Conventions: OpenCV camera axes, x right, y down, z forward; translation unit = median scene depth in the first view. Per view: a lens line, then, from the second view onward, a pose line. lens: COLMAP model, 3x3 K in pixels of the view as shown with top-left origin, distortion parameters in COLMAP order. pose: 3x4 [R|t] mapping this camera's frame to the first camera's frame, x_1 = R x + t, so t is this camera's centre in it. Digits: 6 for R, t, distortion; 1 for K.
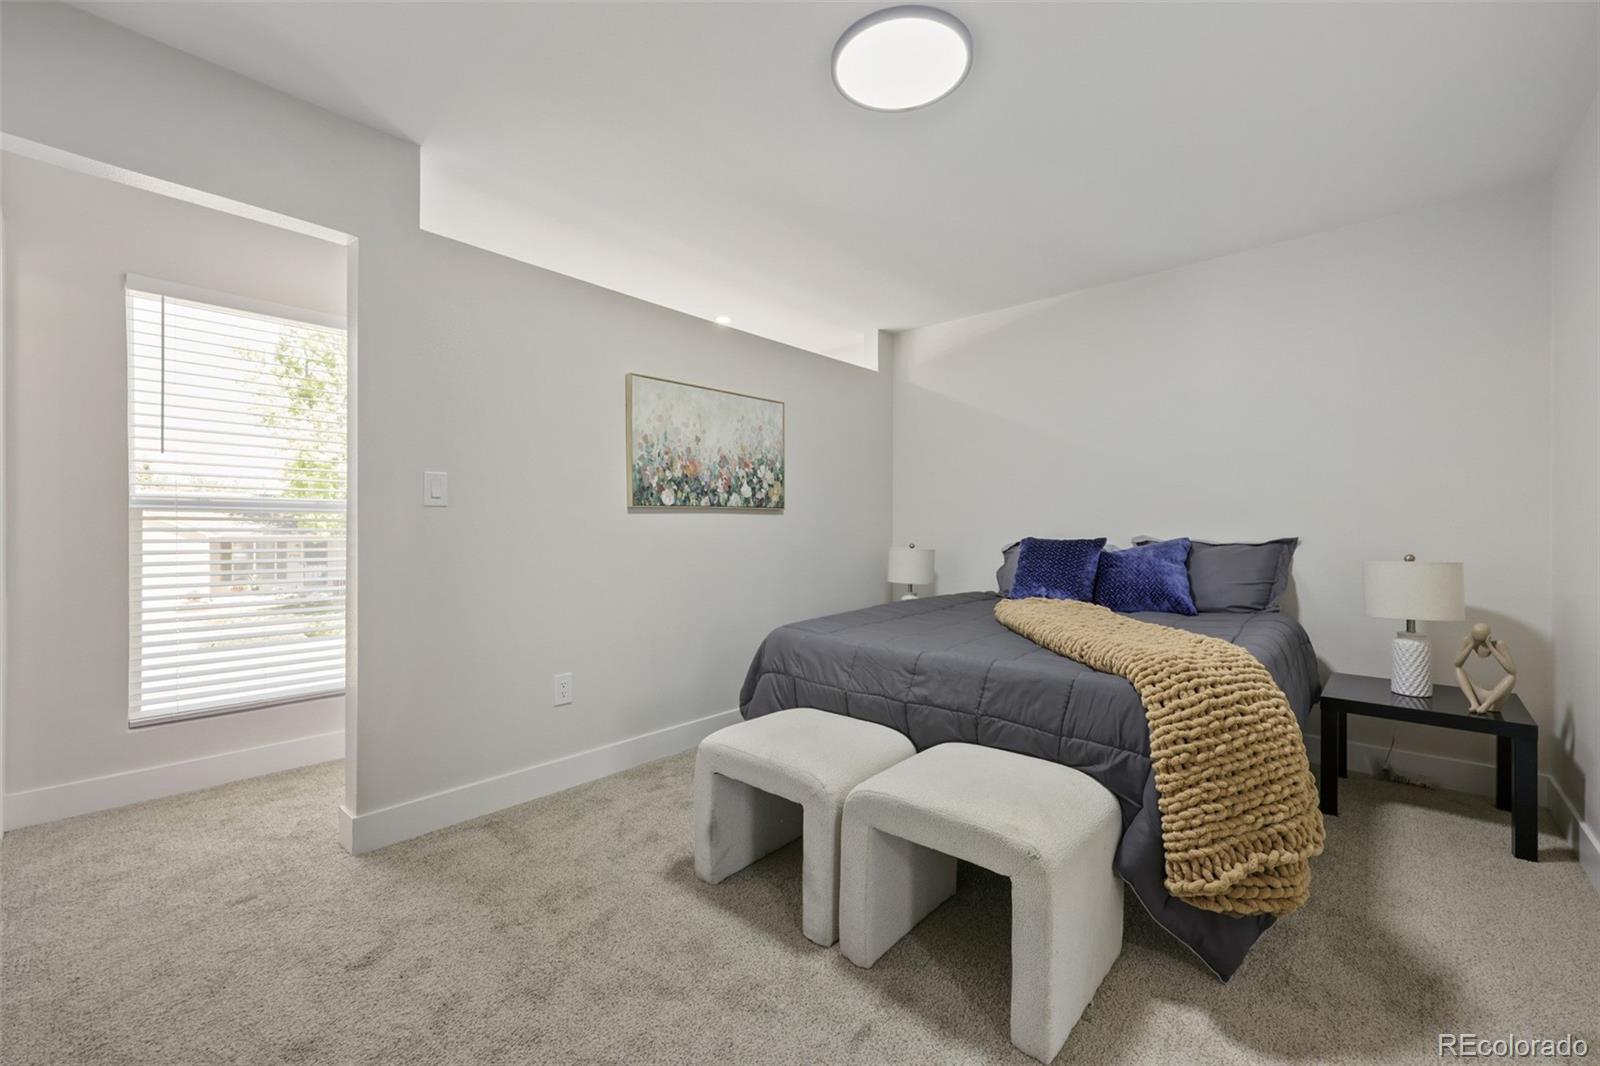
lens RADIAL K [[652.4, 0, 795.4], [0, 652.4, 530.4], [0, 0, 1]] dist [0.002439, -0.000298]
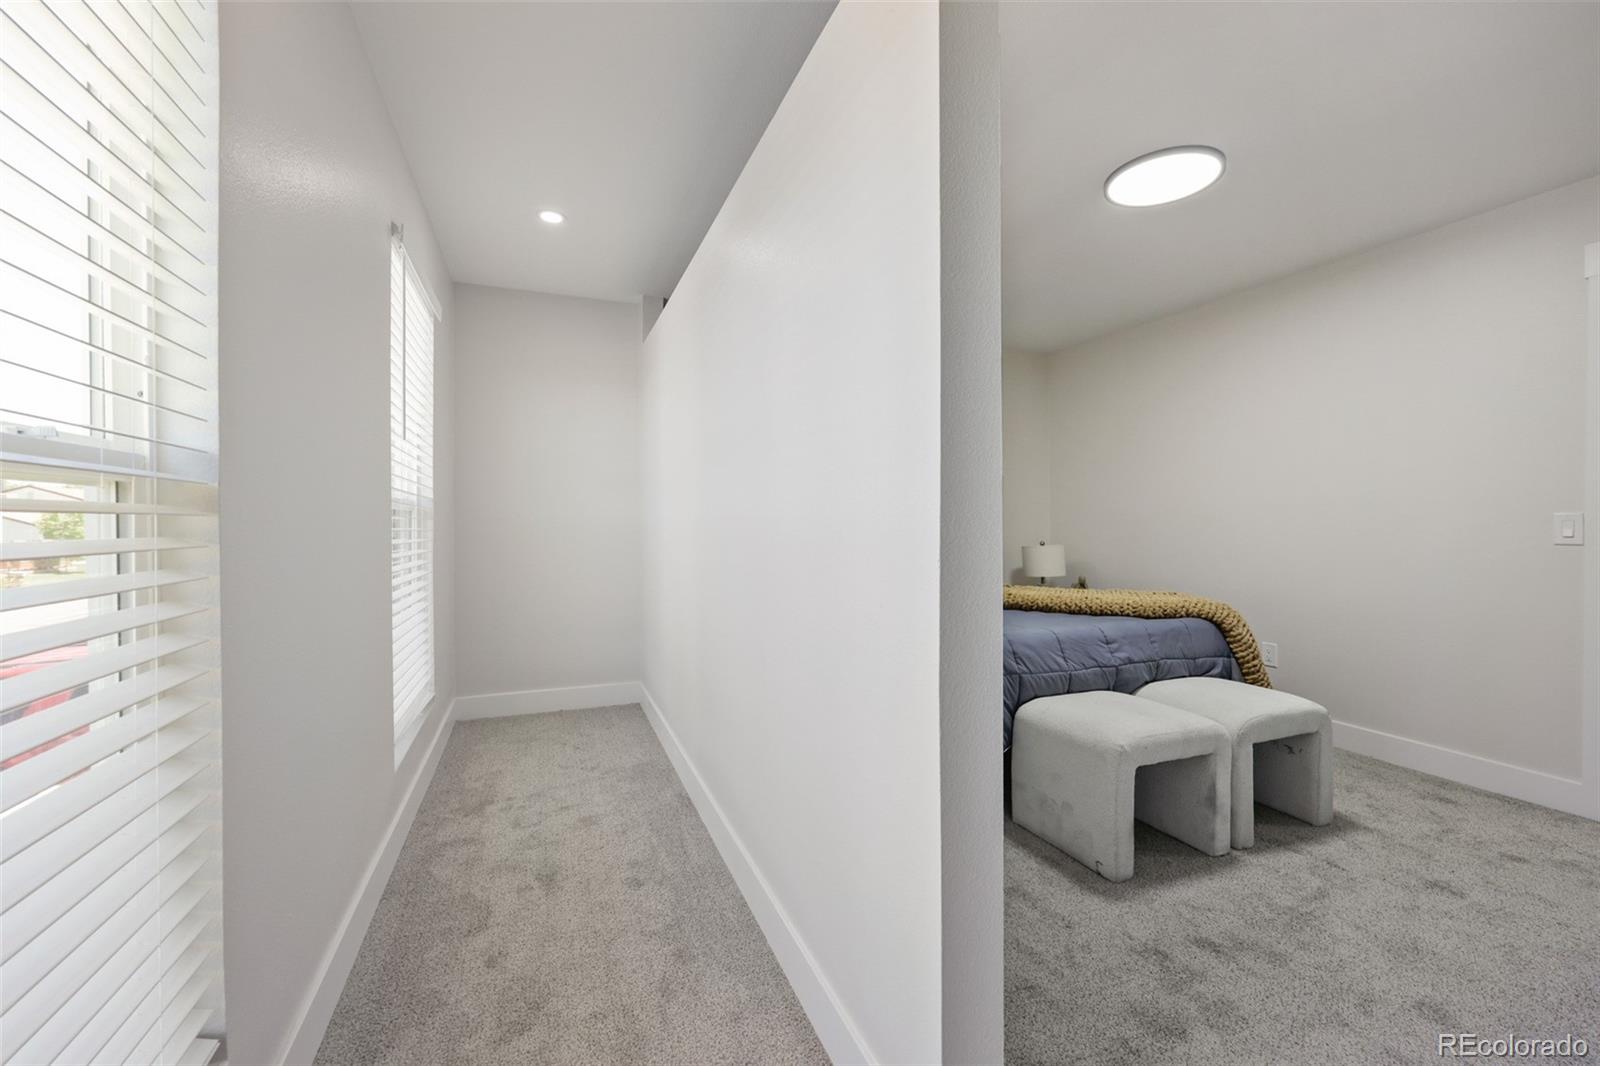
lens RADIAL K [[652.4, 0, 796.8], [0, 652.4, 531.0], [0, 0, 1]] dist [0.002439, -0.000298]
pose [[0.453031, -0.010765, 0.891430, -1.307790], [0.002412, 0.999938, 0.010850, -0.017162], [-0.891491, -0.002765, 0.453029, 1.027205]]
